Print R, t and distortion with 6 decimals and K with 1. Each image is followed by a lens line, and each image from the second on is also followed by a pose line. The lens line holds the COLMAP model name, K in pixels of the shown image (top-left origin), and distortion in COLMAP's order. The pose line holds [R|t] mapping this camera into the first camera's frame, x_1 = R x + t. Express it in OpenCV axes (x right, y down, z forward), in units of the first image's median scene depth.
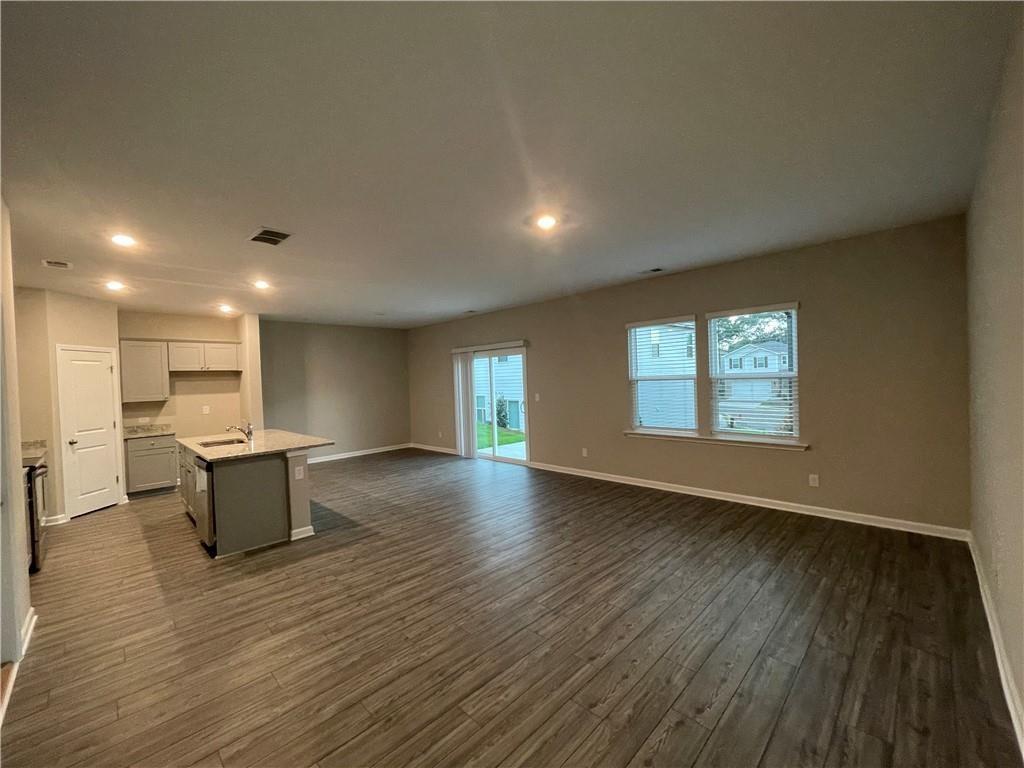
lens RADIAL K [[413.0, 0, 509.4], [0, 413.0, 386.7], [0, 0, 1]] dist [-0.000247, -0.000113]
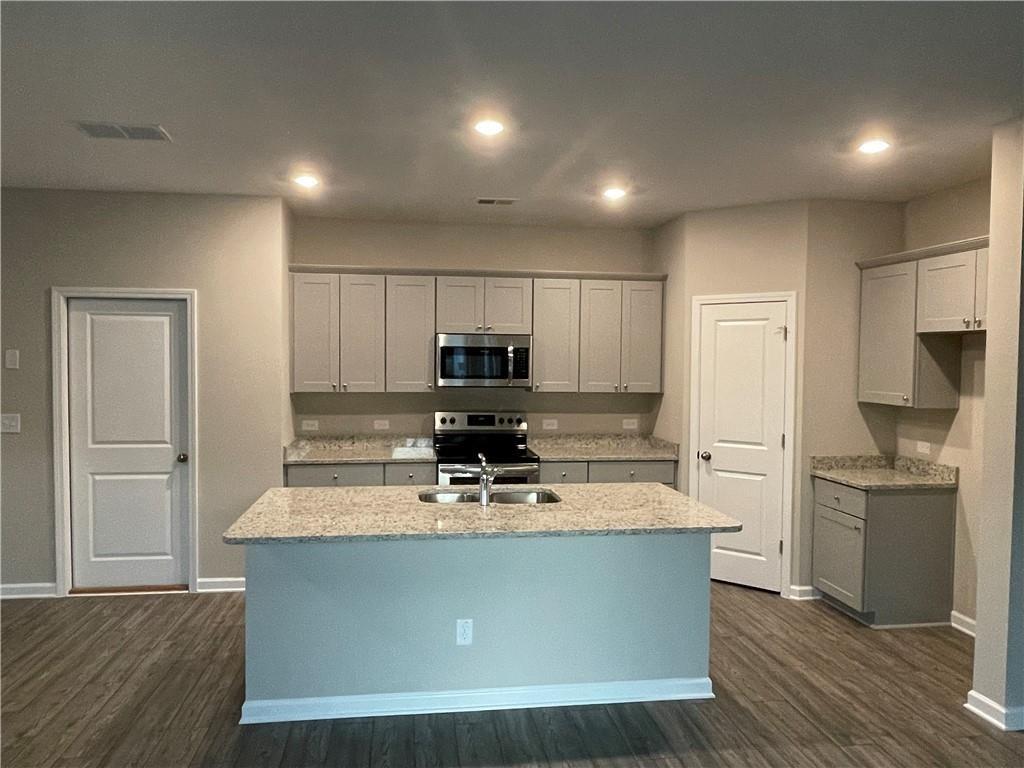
lens RADIAL K [[717.5, 0, 508.3], [0, 717.5, 379.3], [0, 0, 1]] dist [-0.006566, 0.003706]
pose [[-0.600429, 0.054843, -0.797795, -0.038139], [-0.003760, 0.997441, 0.071397, -0.044463], [0.799669, 0.045869, -0.598686, 1.164003]]
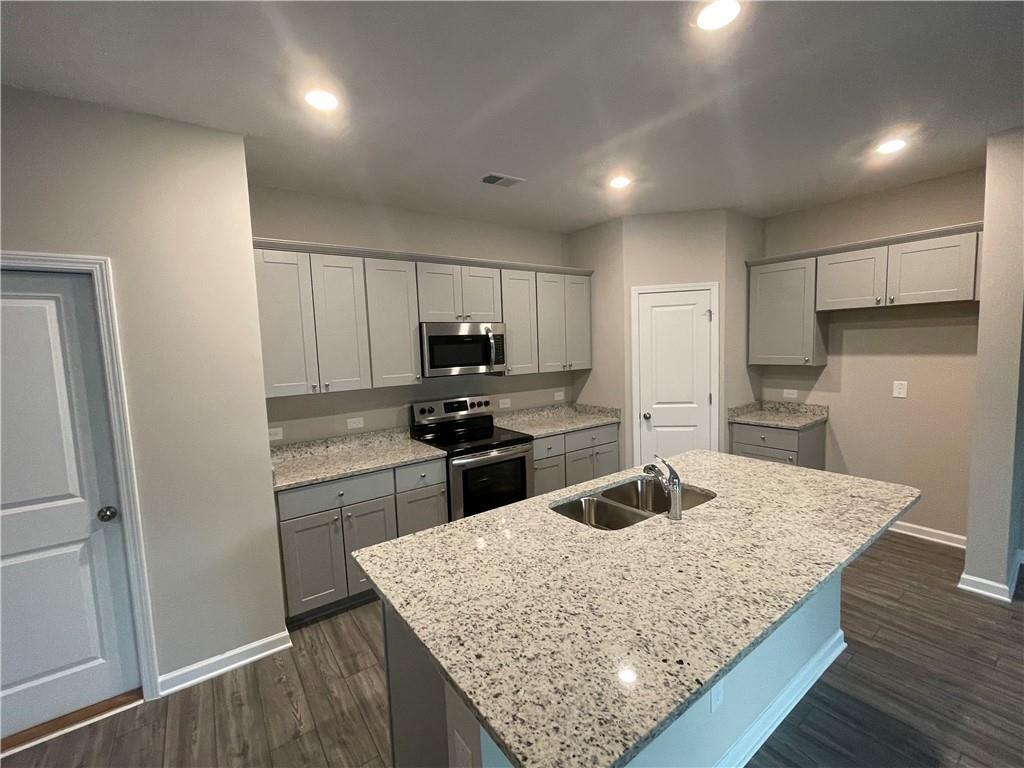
lens RADIAL K [[436.4, 0, 509.9], [0, 436.4, 382.8], [0, 0, 1]] dist [-0.008772, 0.000602]
pose [[-0.157615, 0.128260, -0.979136, -0.201209], [0.024584, 0.991732, 0.125952, -0.028439], [0.987194, -0.004219, -0.159465, 0.733647]]
